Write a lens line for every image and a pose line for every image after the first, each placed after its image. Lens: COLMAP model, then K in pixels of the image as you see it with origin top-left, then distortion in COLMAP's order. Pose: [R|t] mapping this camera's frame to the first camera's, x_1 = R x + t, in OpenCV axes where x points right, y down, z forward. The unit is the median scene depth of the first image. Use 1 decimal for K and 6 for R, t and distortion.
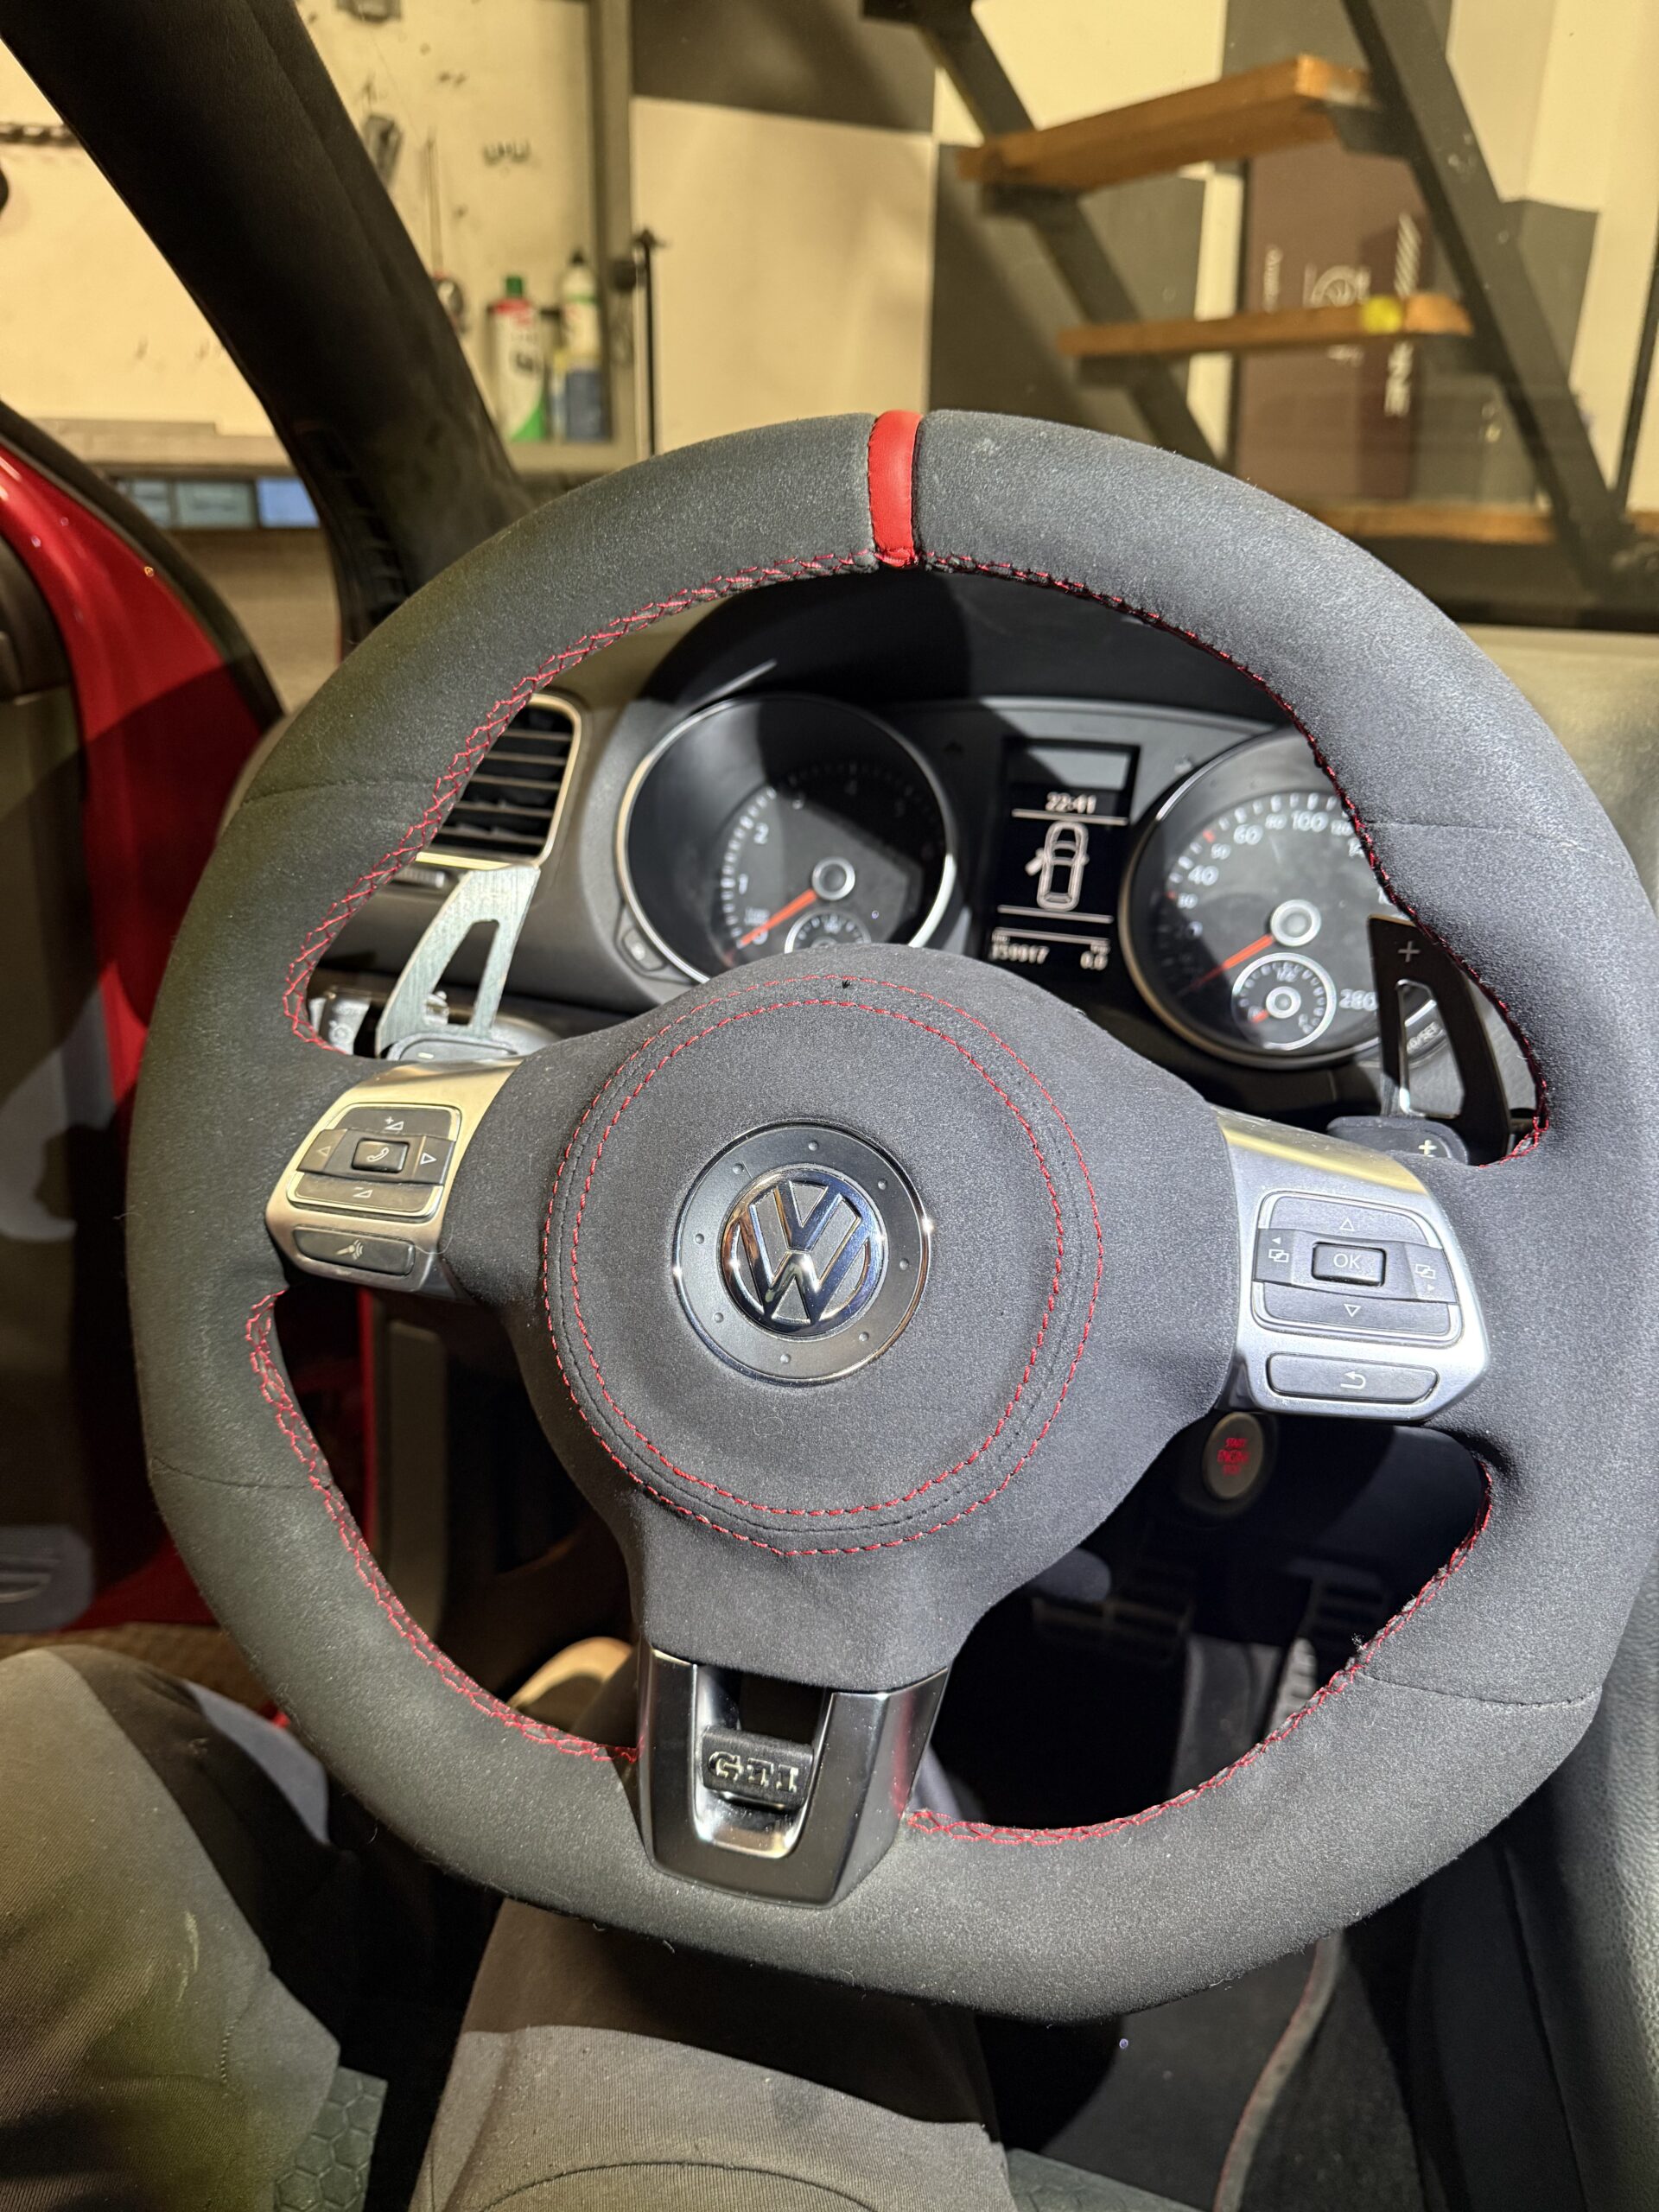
lens RADIAL K [[1602.6, 0, 814.5], [0, 1602.6, 1111.8], [0, 0, 1]] dist [0.023503, -0.038499]
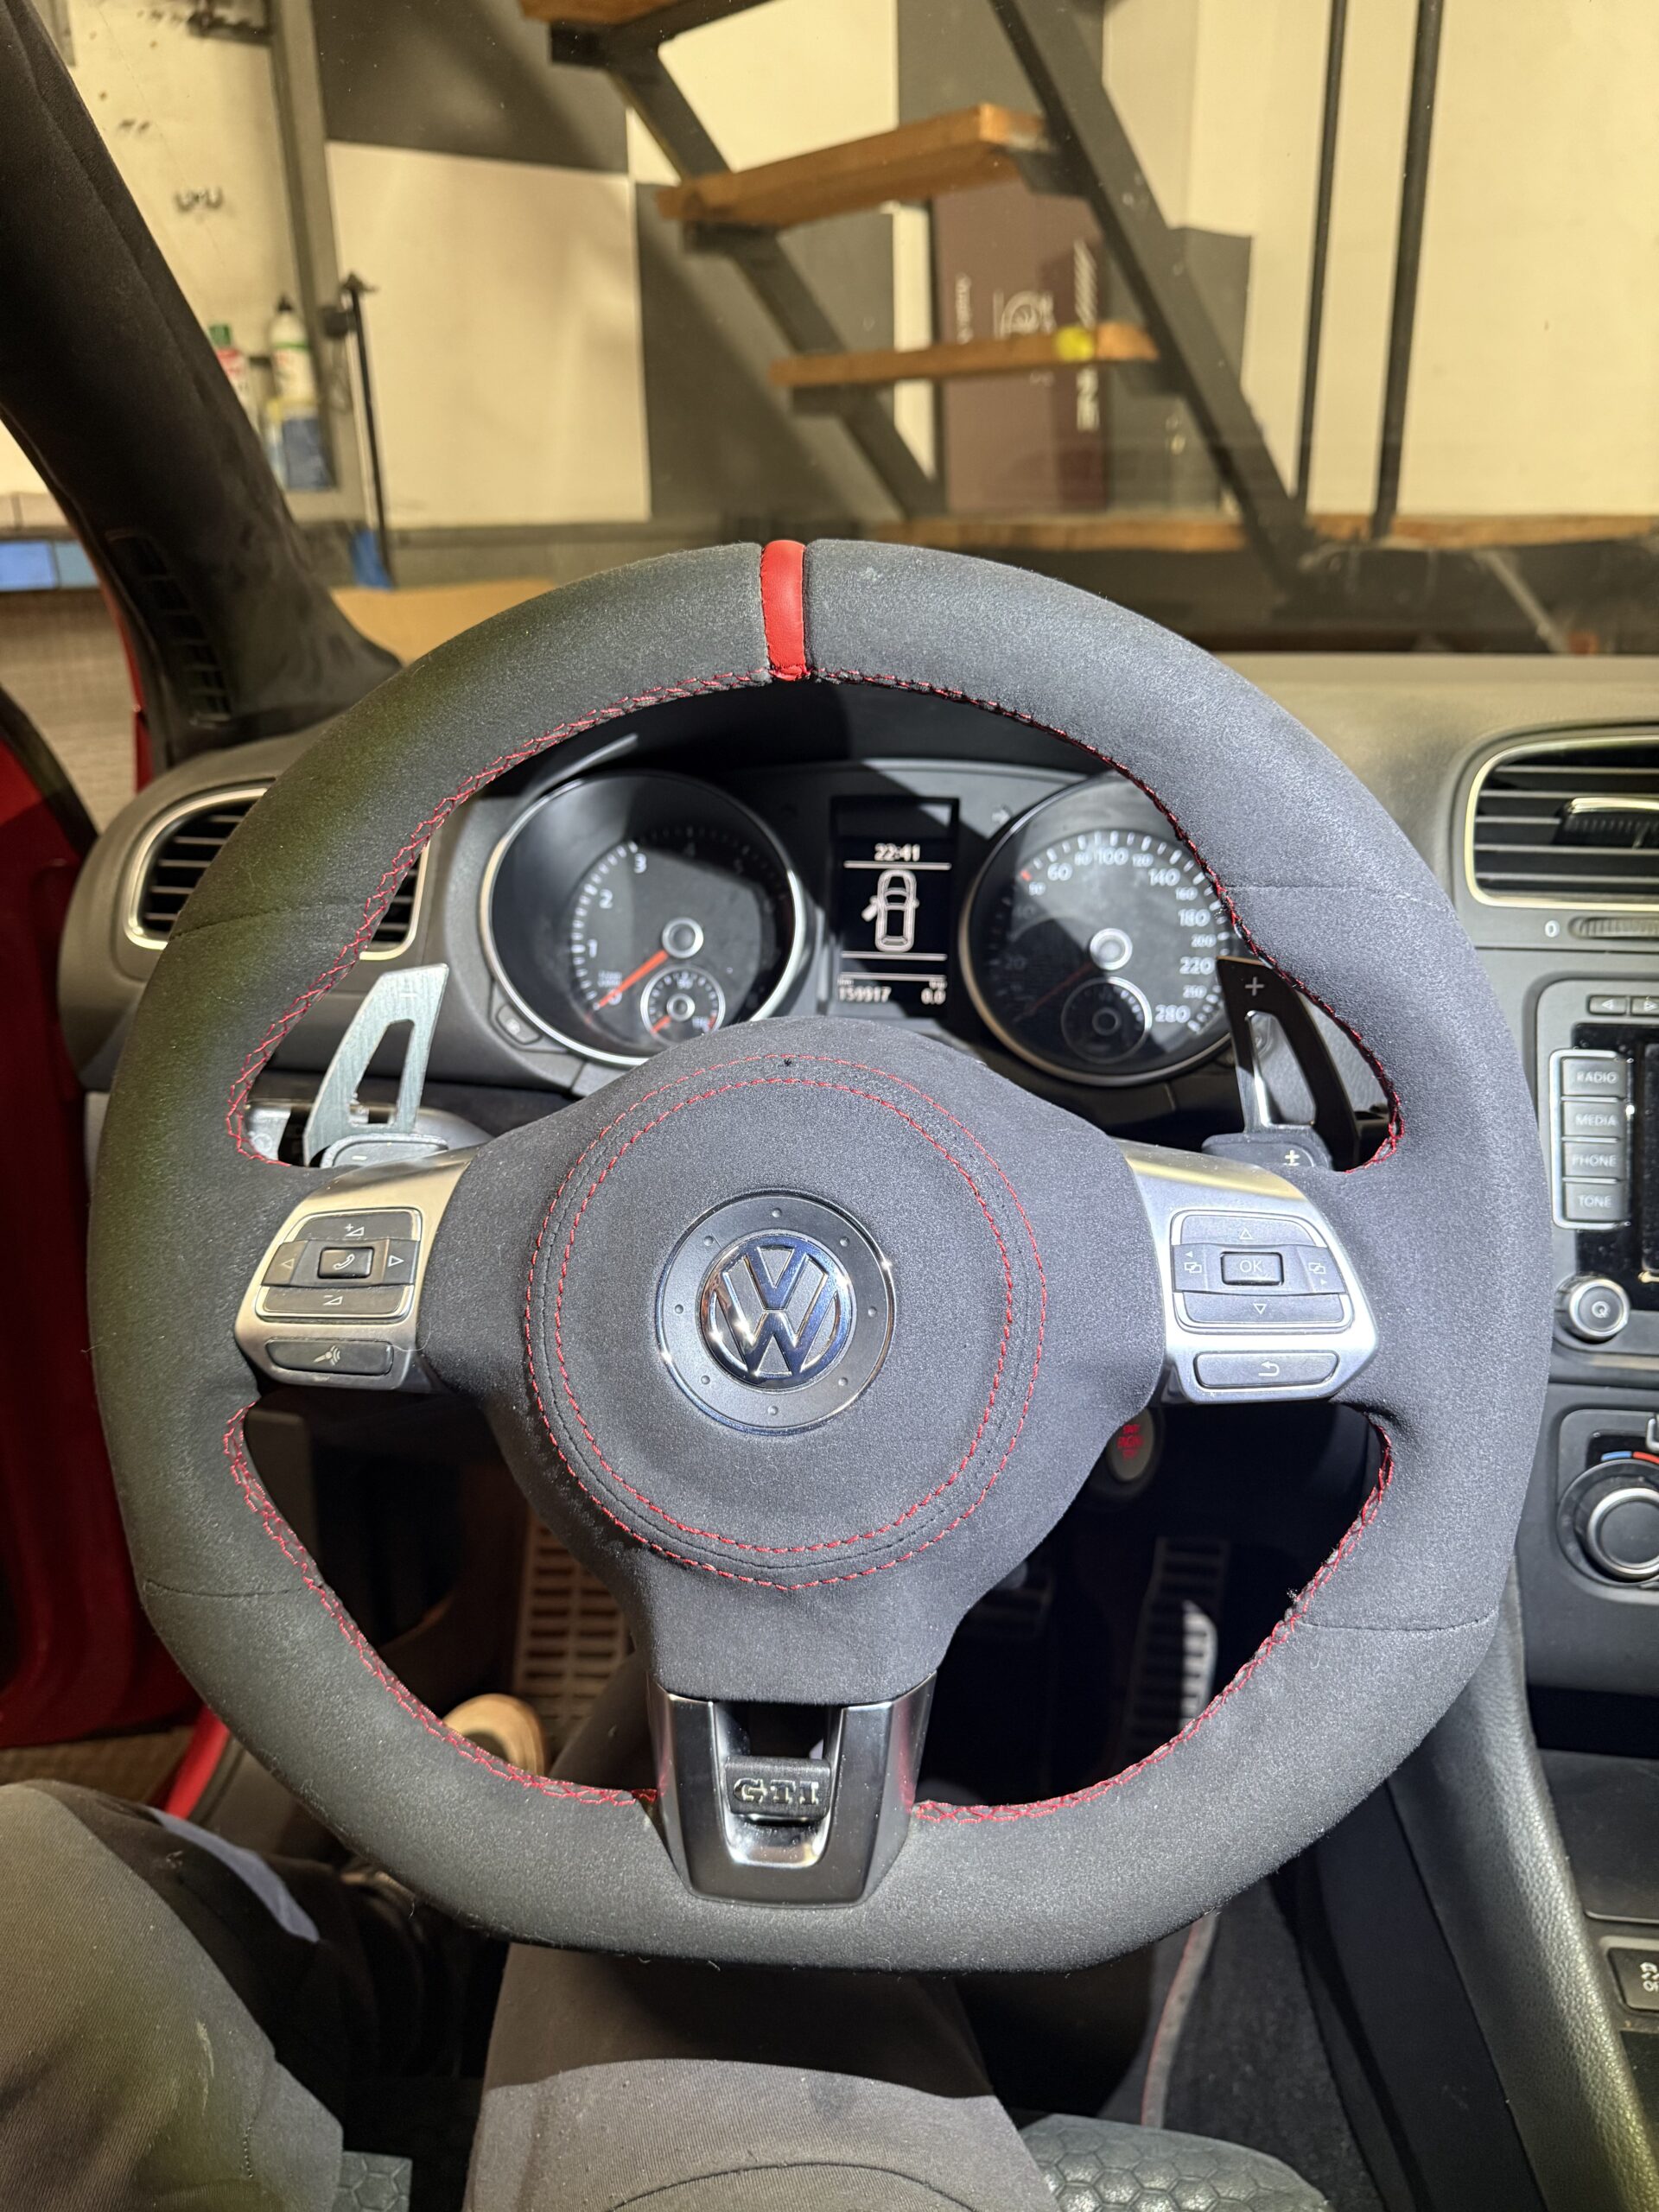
lens RADIAL K [[1583.4, 0, 828.0], [0, 1583.4, 1108.0], [0, 0, 1]] dist [0.037427, -0.049288]
pose [[0.984189, -0.095314, 0.149290, -0.106388], [0.096952, 0.995282, -0.003720, -0.038241], [-0.148231, 0.018135, 0.988787, -0.071282]]
